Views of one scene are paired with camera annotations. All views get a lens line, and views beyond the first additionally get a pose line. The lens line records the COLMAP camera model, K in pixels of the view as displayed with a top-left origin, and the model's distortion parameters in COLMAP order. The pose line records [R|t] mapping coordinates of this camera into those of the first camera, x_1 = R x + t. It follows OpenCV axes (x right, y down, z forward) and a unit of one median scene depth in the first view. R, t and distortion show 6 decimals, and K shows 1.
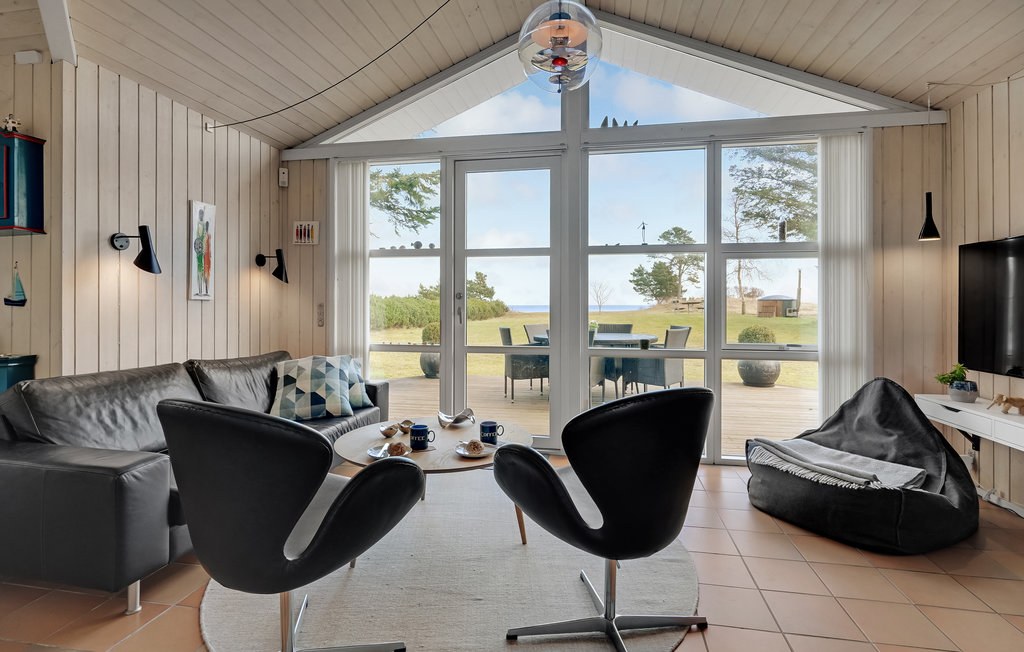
lens RADIAL K [[510.6, 0, 510.9], [0, 510.6, 298.6], [0, 0, 1]] dist [-0.000197, 0.000164]
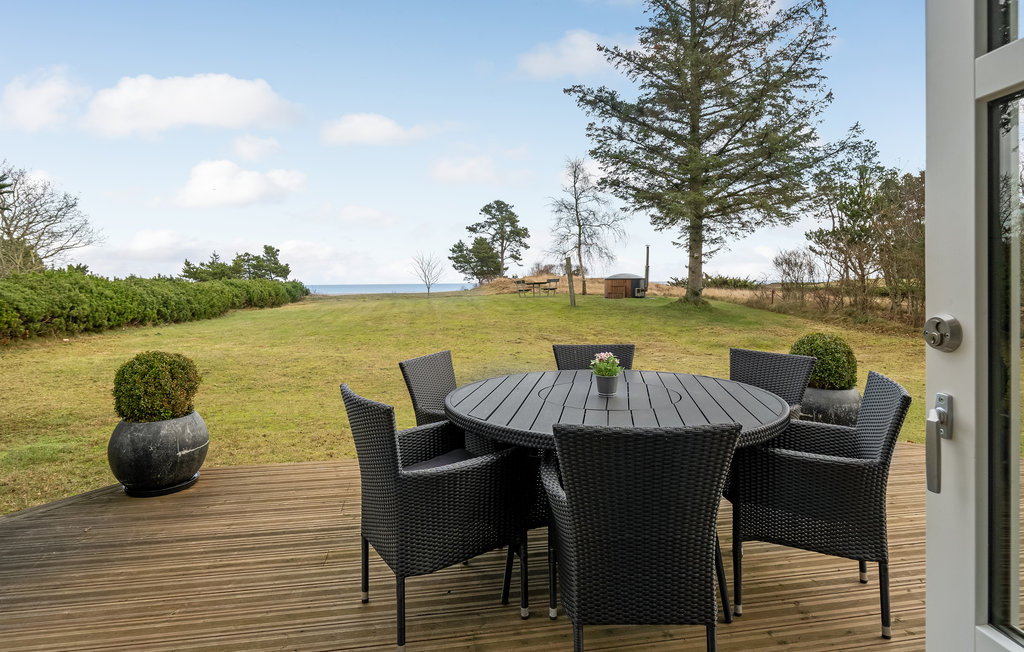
lens RADIAL K [[553.4, 0, 510.9], [0, 553.4, 282.6], [0, 0, 1]] dist [-0.002186, -0.000121]
pose [[0.939316, -0.009191, 0.342931, -0.011501], [0.005737, 0.999922, 0.011085, -0.003169], [-0.343006, -0.008445, 0.939295, 0.159369]]
